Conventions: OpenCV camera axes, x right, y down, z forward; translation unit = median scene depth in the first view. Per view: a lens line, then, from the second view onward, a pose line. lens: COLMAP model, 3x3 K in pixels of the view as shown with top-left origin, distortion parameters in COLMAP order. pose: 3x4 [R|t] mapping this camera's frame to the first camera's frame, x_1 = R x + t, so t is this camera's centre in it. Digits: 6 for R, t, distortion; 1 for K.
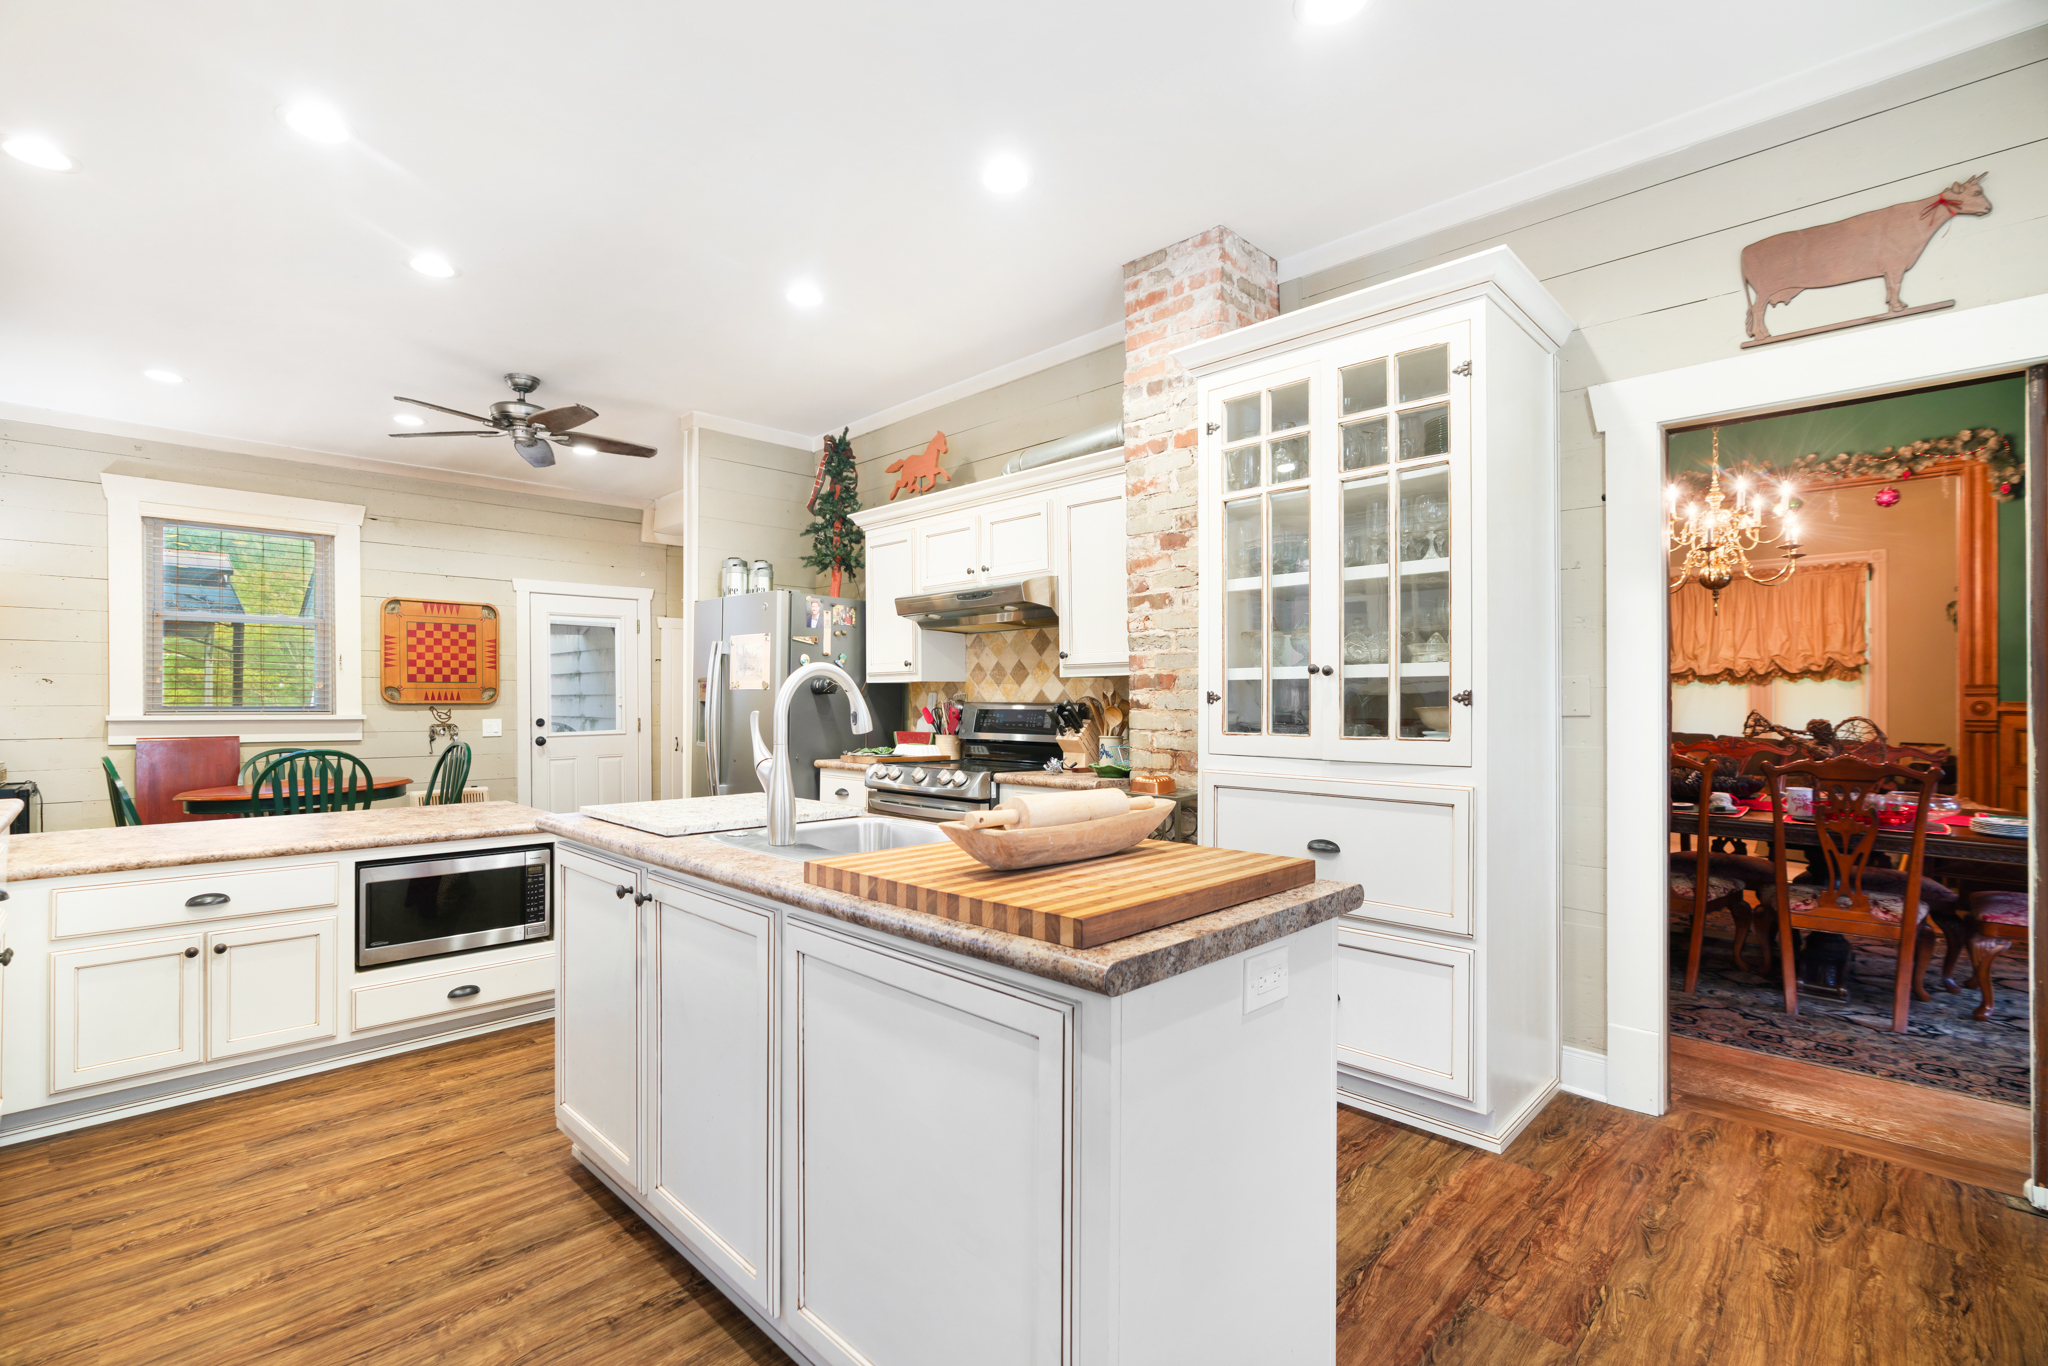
lens RADIAL K [[918.6, 0, 1014.3], [0, 918.6, 692.9], [0, 0, 1]] dist [0.001330, 0.000087]
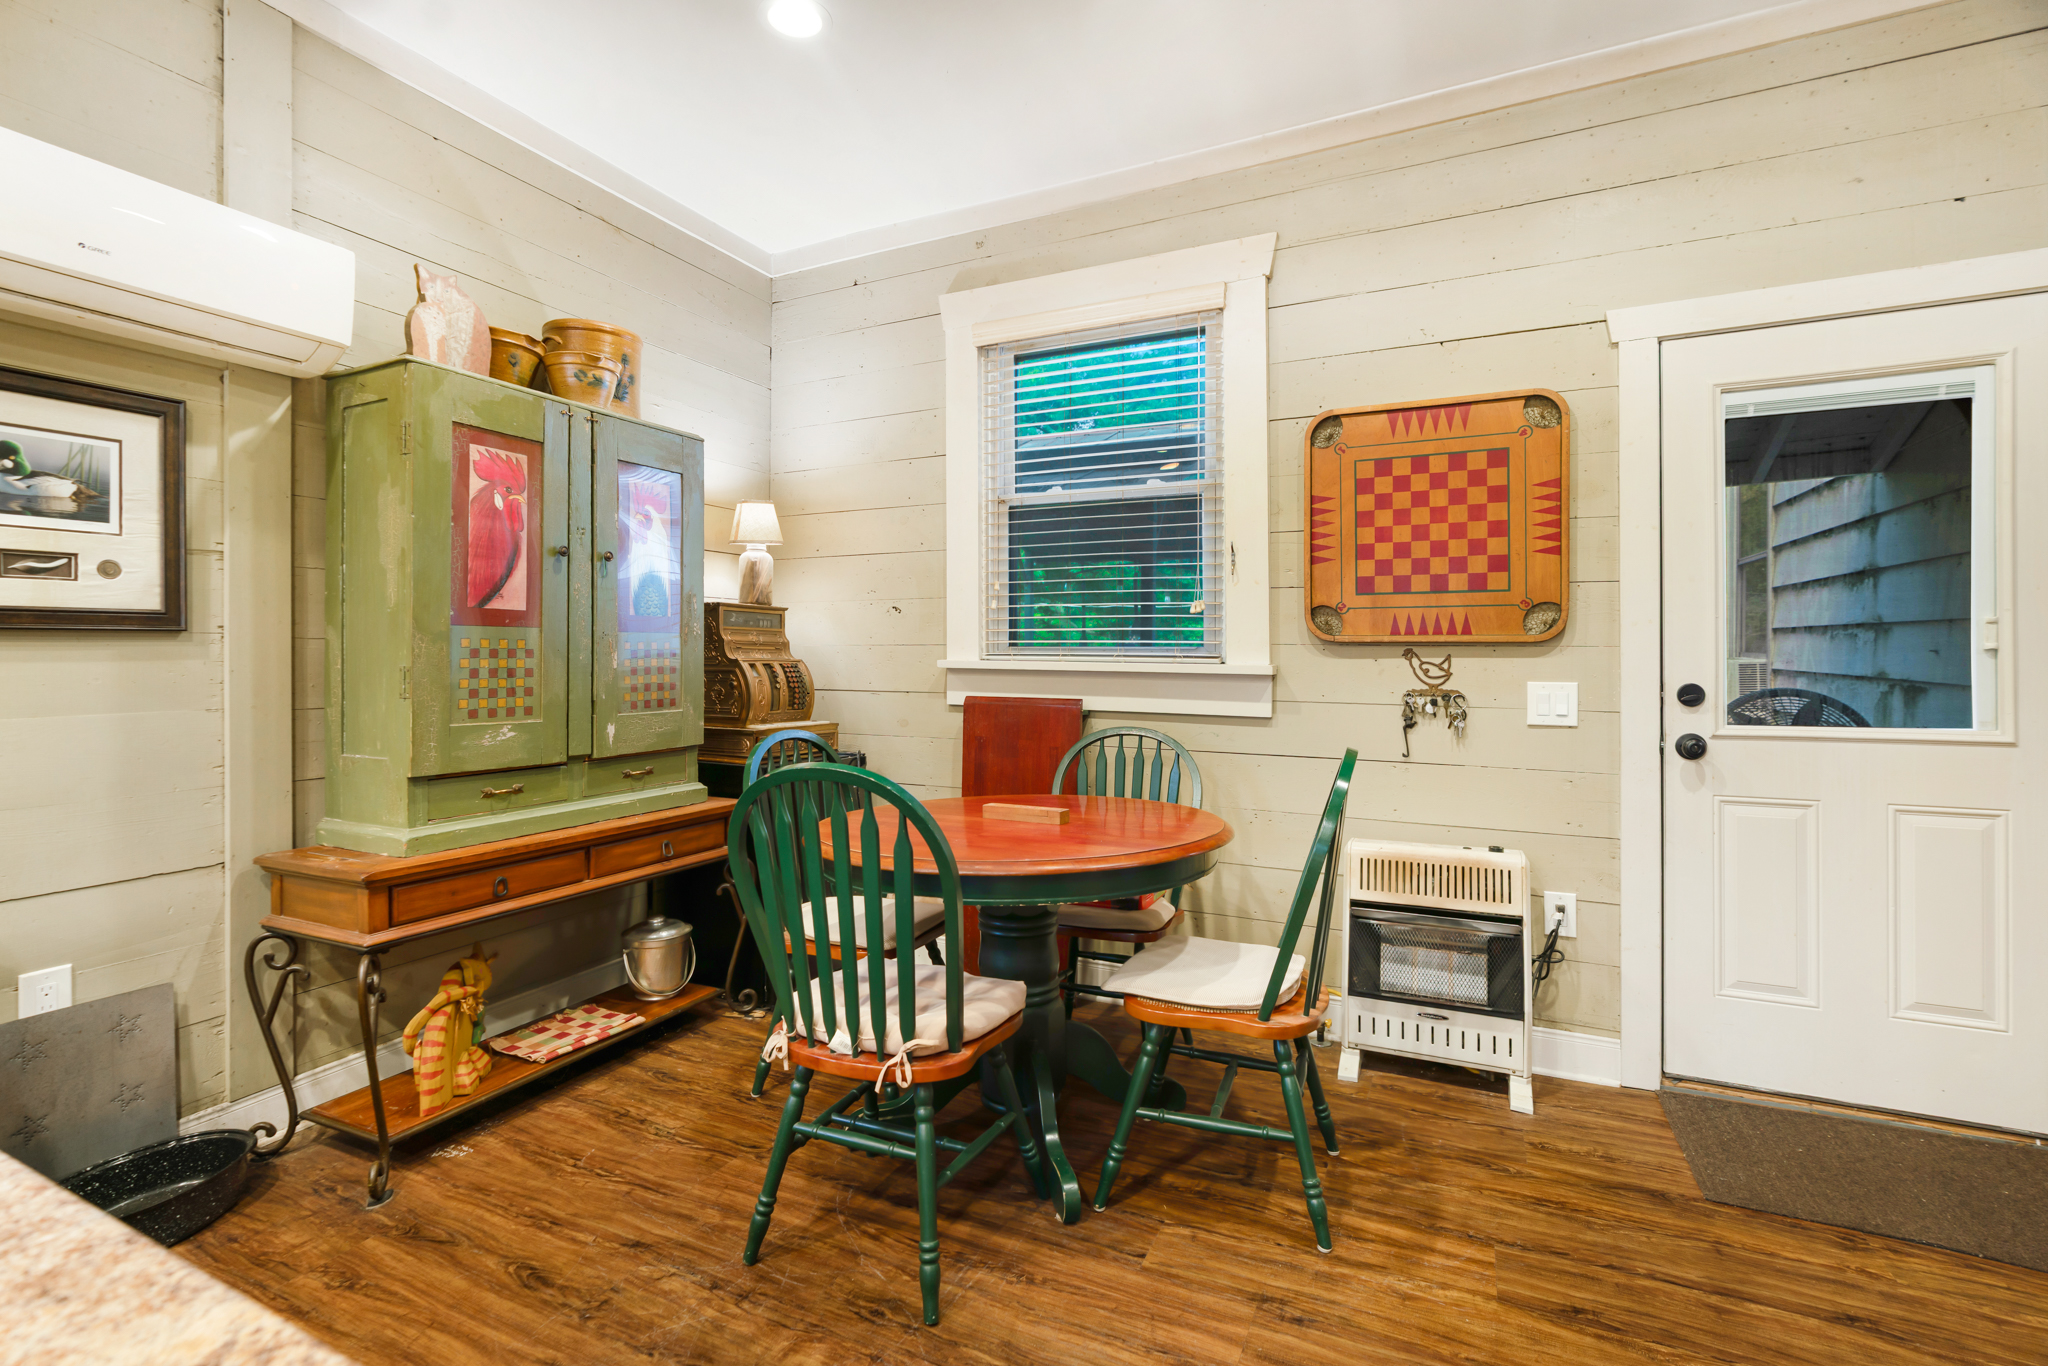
lens RADIAL K [[942.6, 0, 1016.3], [0, 942.6, 645.6], [0, 0, 1]] dist [-0.000138, 0.000707]
pose [[0.322339, -0.002627, -0.946621, -0.272361], [0.007862, 0.999969, -0.000098, 0.011735], [0.946592, -0.007411, 0.322350, 0.682537]]
